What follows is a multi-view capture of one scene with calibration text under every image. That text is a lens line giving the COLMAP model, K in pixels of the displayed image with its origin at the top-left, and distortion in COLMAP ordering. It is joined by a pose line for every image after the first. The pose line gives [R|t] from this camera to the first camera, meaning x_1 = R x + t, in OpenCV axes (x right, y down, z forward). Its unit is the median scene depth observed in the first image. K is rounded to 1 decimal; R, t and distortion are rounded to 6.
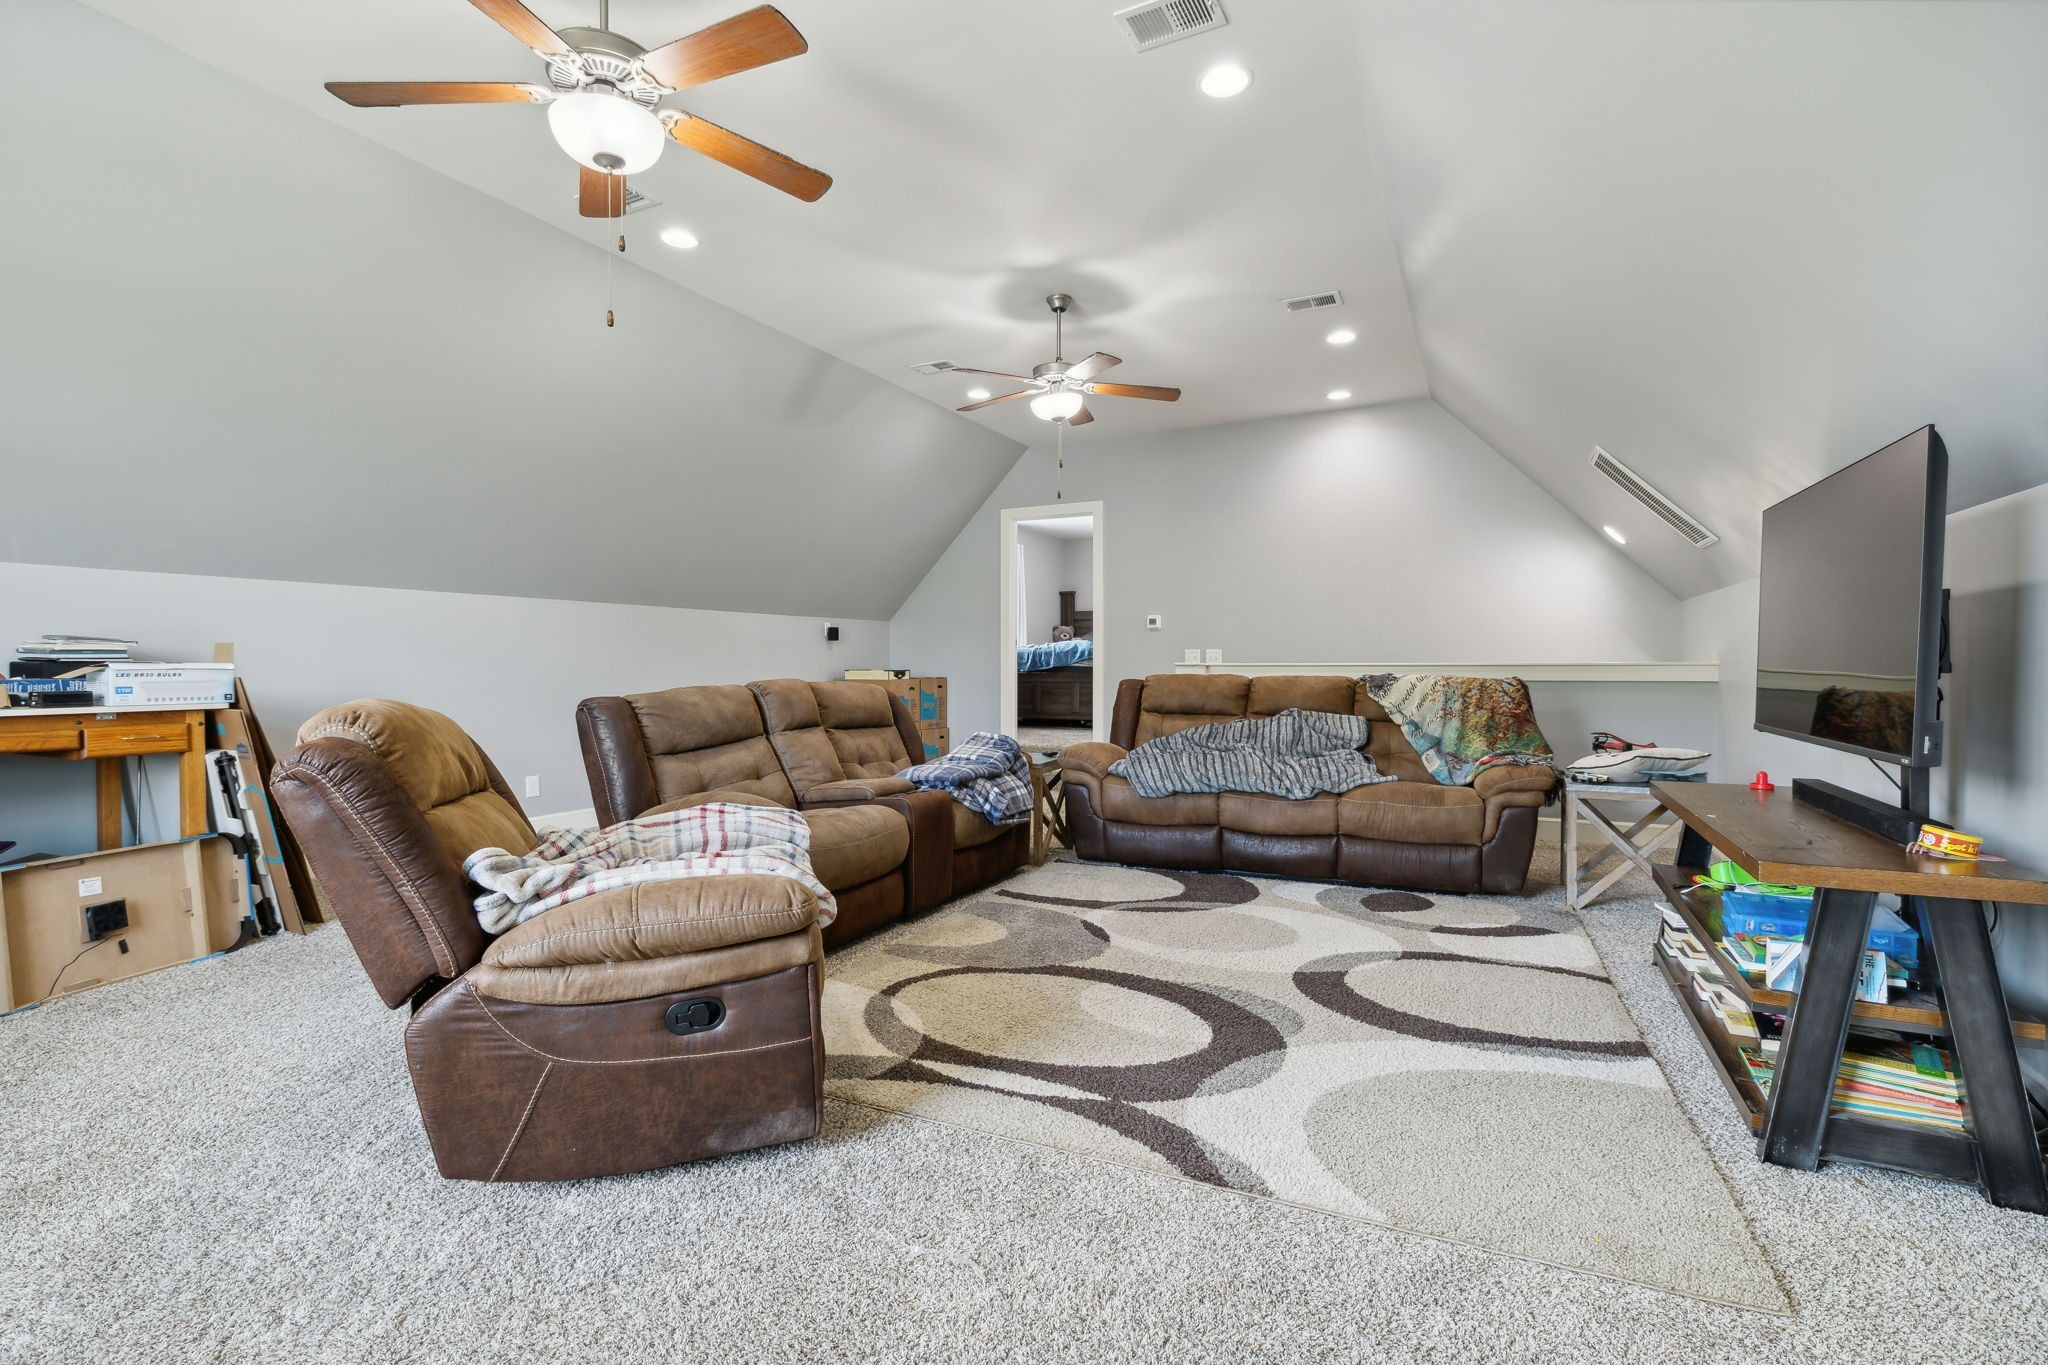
lens RADIAL K [[931.1, 0, 1022.9], [0, 931.1, 696.1], [0, 0, 1]] dist [-0.000611, -0.000024]
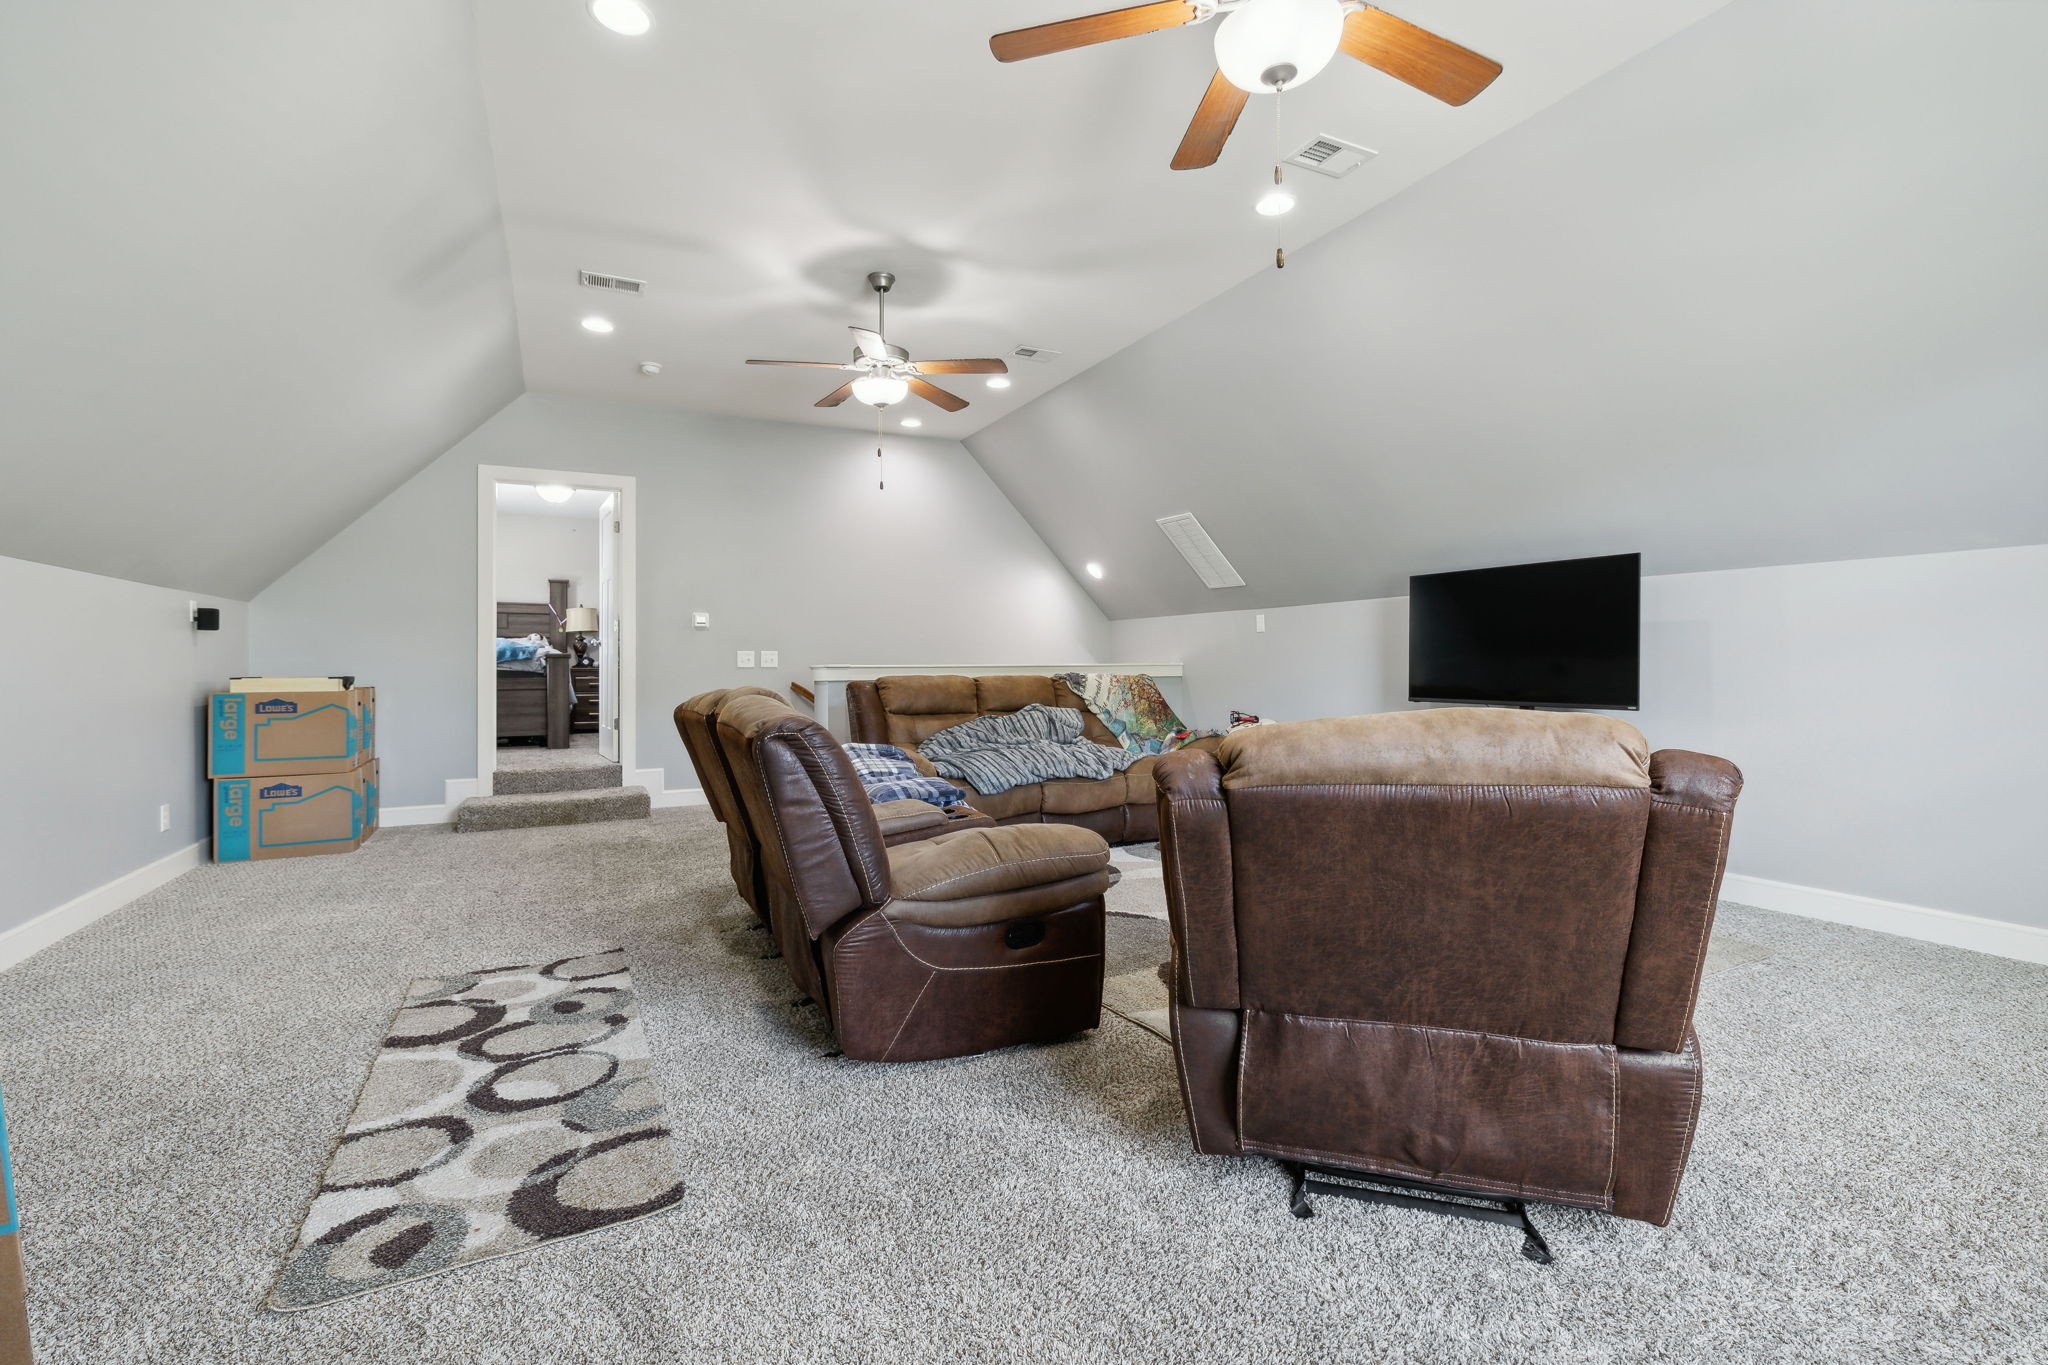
lens RADIAL K [[912.8, 0, 1027.6], [0, 912.8, 674.3], [0, 0, 1]] dist [-0.001121, 0.000179]
pose [[0.591577, -0.009741, 0.806190, -0.612287], [0.031629, 0.999438, -0.011134, -0.010750], [-0.805628, 0.032086, 0.591552, 0.342381]]
